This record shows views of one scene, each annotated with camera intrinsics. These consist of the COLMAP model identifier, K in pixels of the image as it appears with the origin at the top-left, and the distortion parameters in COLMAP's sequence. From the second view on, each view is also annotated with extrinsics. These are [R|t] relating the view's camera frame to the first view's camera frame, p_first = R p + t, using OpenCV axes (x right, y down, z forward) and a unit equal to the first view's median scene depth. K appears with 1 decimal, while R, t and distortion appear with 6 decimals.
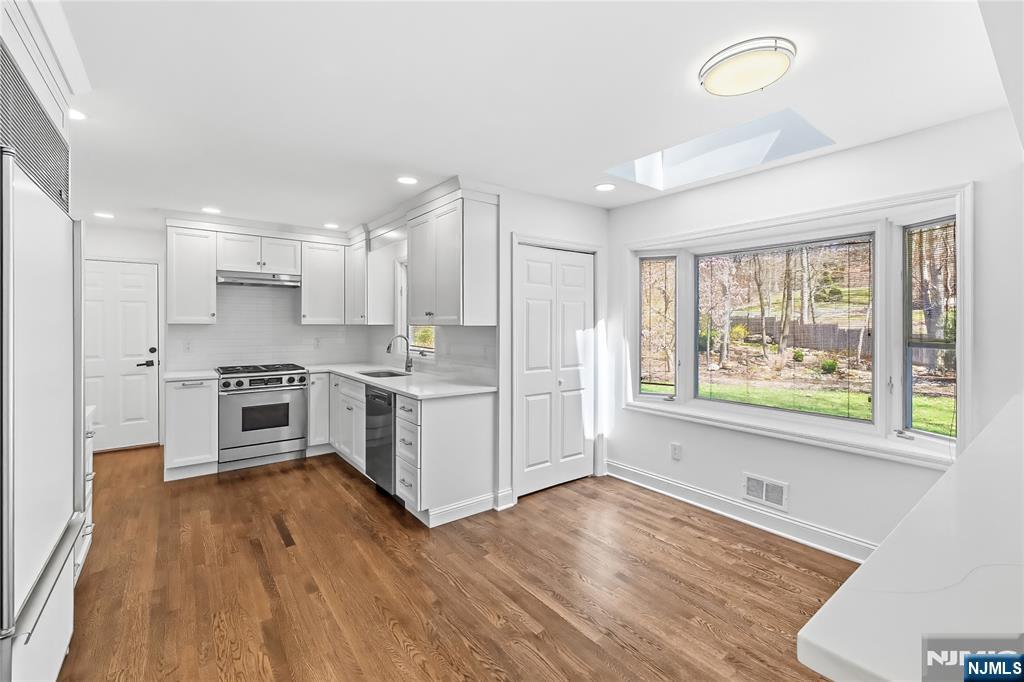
lens RADIAL K [[438.1, 0, 511.9], [0, 438.1, 322.5], [0, 0, 1]] dist [-0.007665, -0.000719]
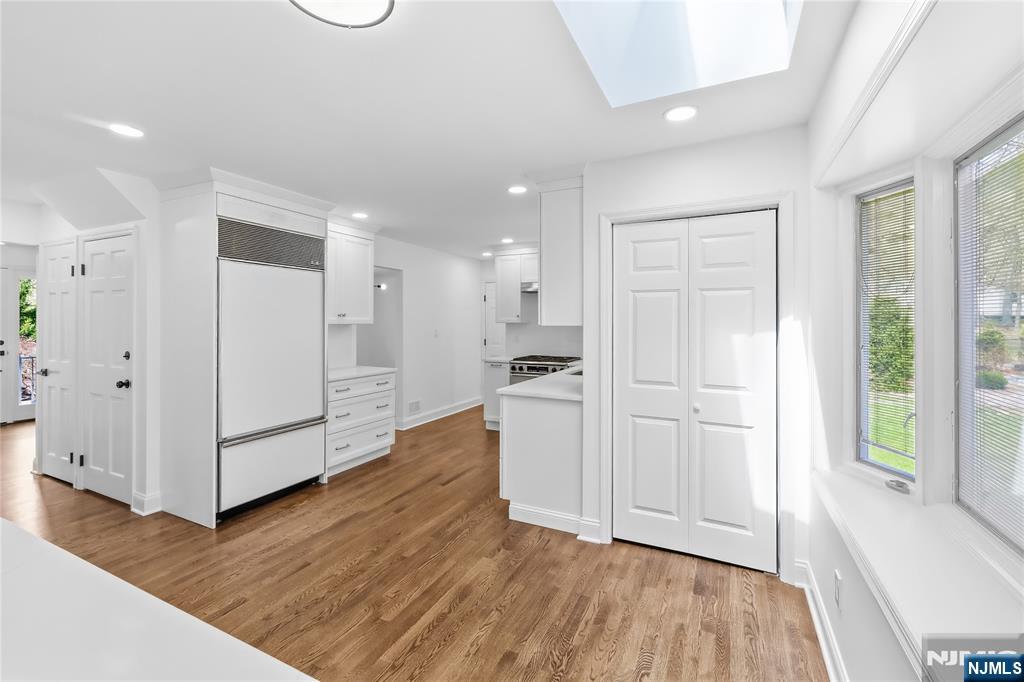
lens RADIAL K [[438.1, 0, 506.5], [0, 438.1, 317.8], [0, 0, 1]] dist [-0.007665, -0.000719]
pose [[0.432100, -0.009022, -0.901781, 0.707362], [0.004123, 0.999959, -0.008029, -0.002559], [0.901816, -0.000249, 0.432120, 0.505088]]
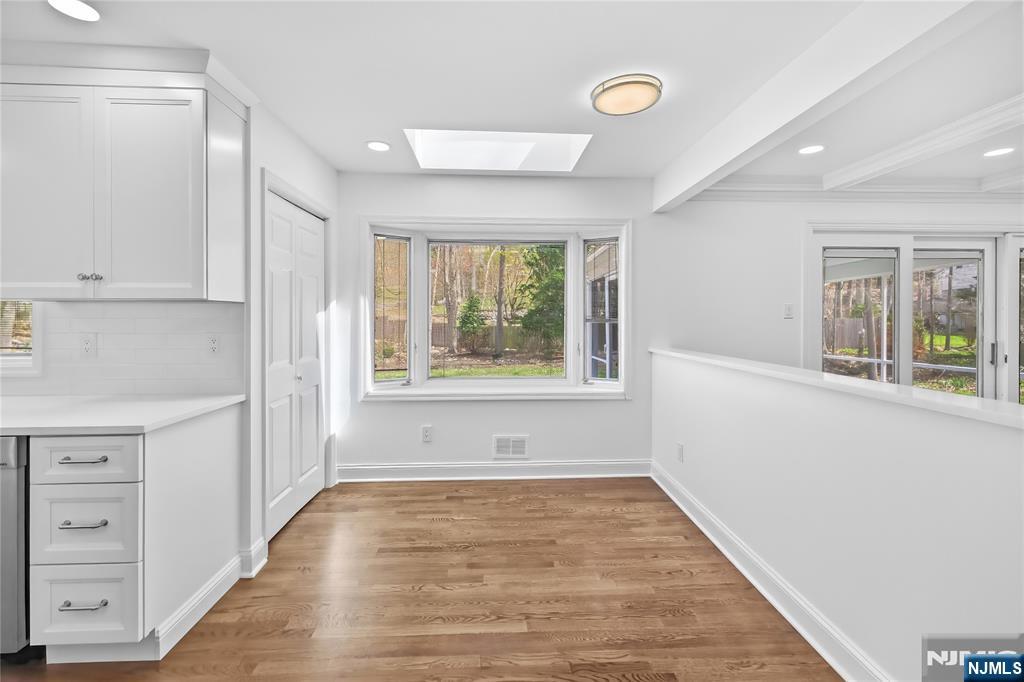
lens RADIAL K [[438.1, 0, 516.5], [0, 438.1, 319.5], [0, 0, 1]] dist [-0.007665, -0.000719]
pose [[0.564166, -0.005761, 0.825642, -0.362381], [-0.001351, 0.999968, 0.007900, 0.028488], [-0.825661, -0.005573, 0.564140, 0.294104]]
